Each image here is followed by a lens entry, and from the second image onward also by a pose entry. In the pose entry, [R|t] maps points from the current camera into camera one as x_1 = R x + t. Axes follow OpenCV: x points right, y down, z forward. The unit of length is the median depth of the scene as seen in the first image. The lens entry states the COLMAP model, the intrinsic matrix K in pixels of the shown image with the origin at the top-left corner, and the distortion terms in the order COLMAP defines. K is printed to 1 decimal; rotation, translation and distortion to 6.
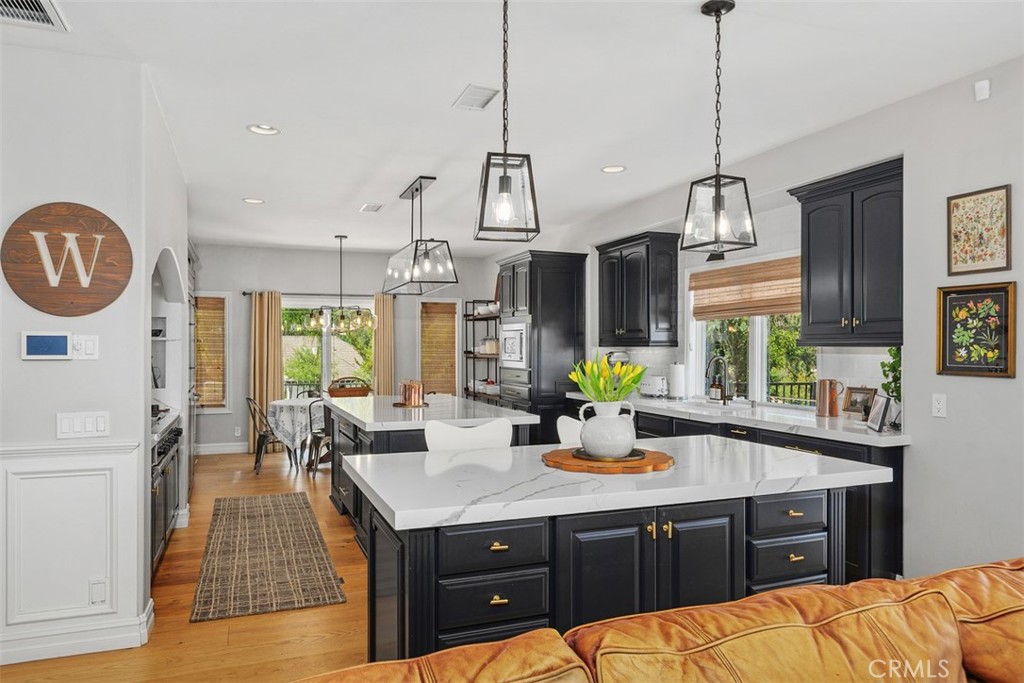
lens RADIAL K [[678.2, 0, 509.7], [0, 678.2, 349.3], [0, 0, 1]] dist [-0.002209, -0.000143]
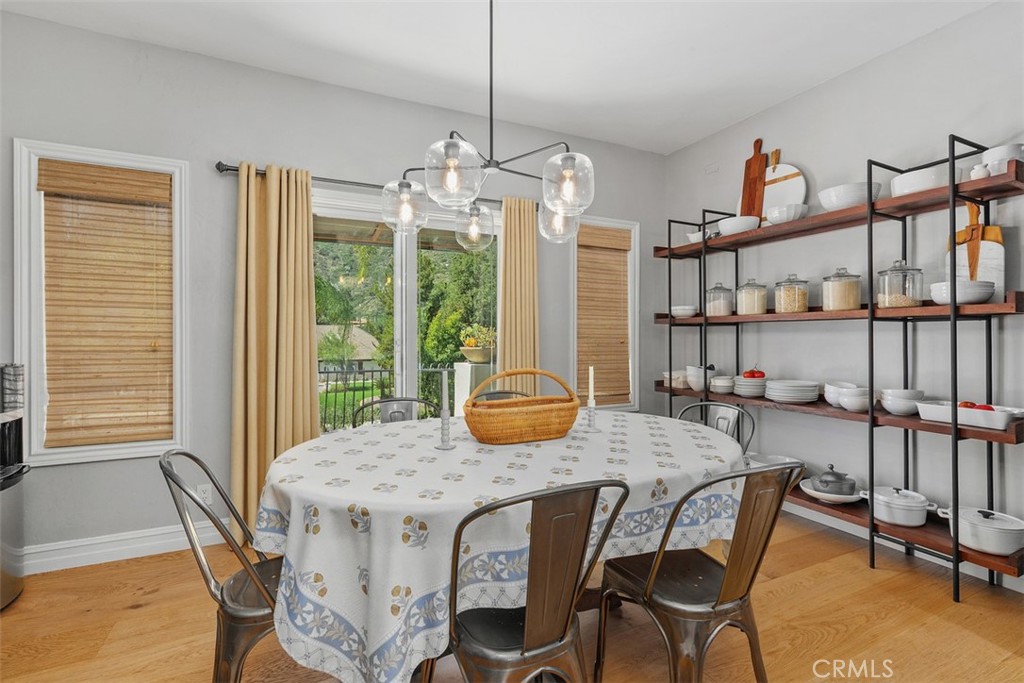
lens RADIAL K [[468.6, 0, 513.1], [0, 468.6, 338.4], [0, 0, 1]] dist [0.002176, -0.000555]
pose [[0.996710, -0.001288, 0.081044, -0.231085], [0.001012, 0.999994, 0.003450, 0.023591], [-0.081048, -0.003357, 0.996705, 0.687867]]
